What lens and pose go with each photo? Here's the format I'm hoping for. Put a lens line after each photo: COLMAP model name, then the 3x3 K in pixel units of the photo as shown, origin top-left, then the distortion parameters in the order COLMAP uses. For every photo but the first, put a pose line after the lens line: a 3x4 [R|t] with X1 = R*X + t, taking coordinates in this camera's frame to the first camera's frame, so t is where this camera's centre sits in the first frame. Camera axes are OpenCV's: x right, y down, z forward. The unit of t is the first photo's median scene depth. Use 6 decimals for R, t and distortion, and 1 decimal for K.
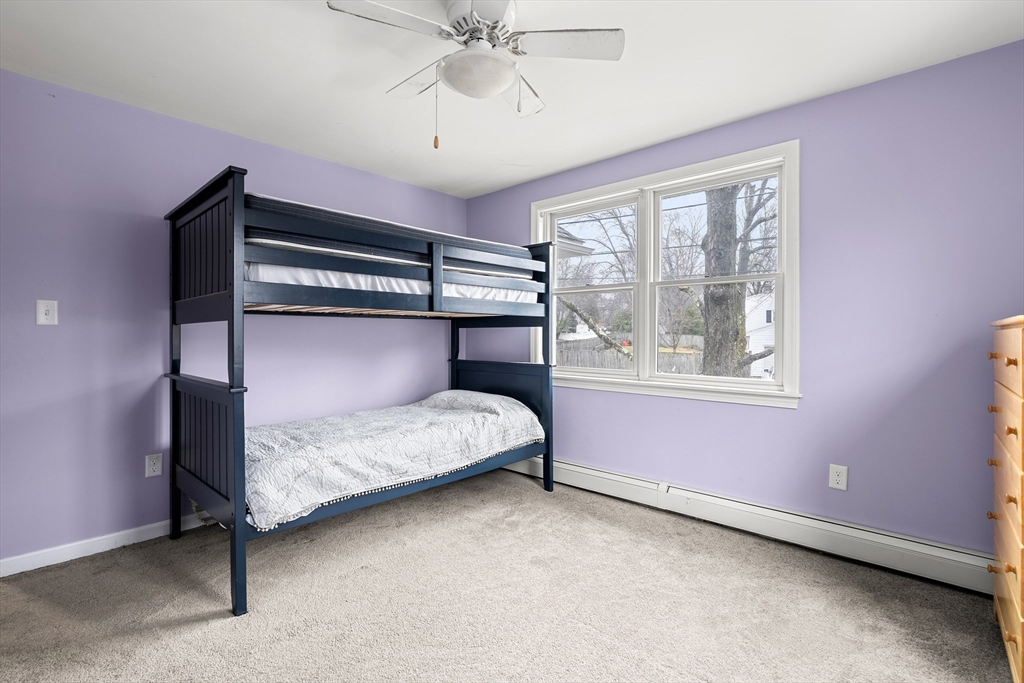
lens RADIAL K [[477.3, 0, 508.3], [0, 477.3, 338.9], [0, 0, 1]] dist [-0.004471, 0.001468]
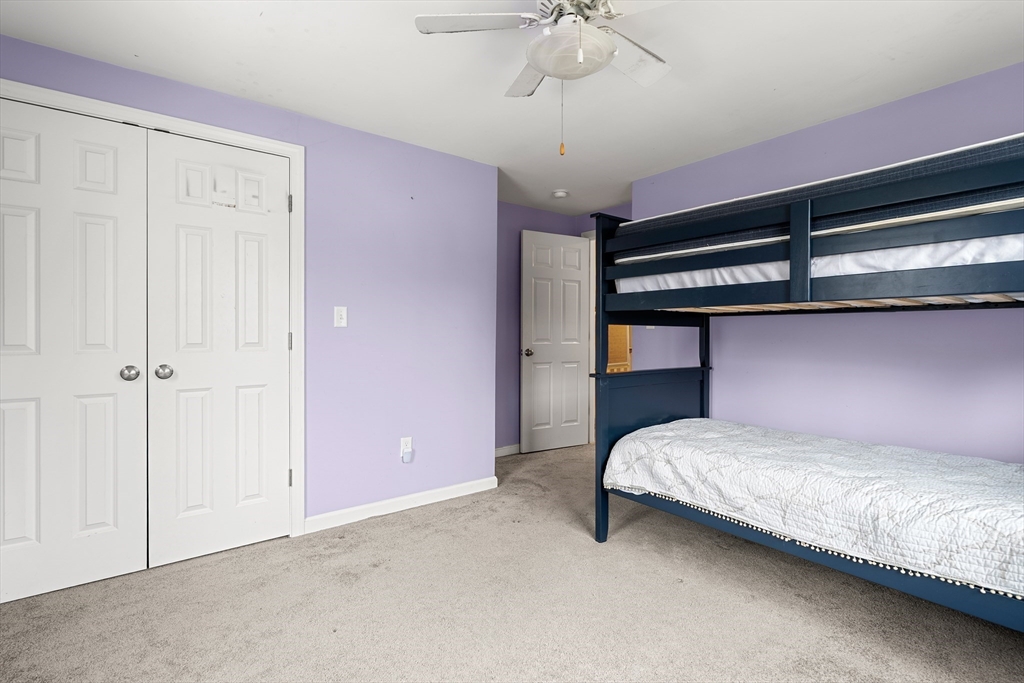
lens RADIAL K [[477.3, 0, 514.6], [0, 477.3, 336.0], [0, 0, 1]] dist [-0.004471, 0.001468]
pose [[-0.161670, 0.002254, -0.986842, 0.624405], [-0.010301, 0.999939, 0.003971, -0.007392], [0.986791, 0.010807, -0.161637, 0.749670]]
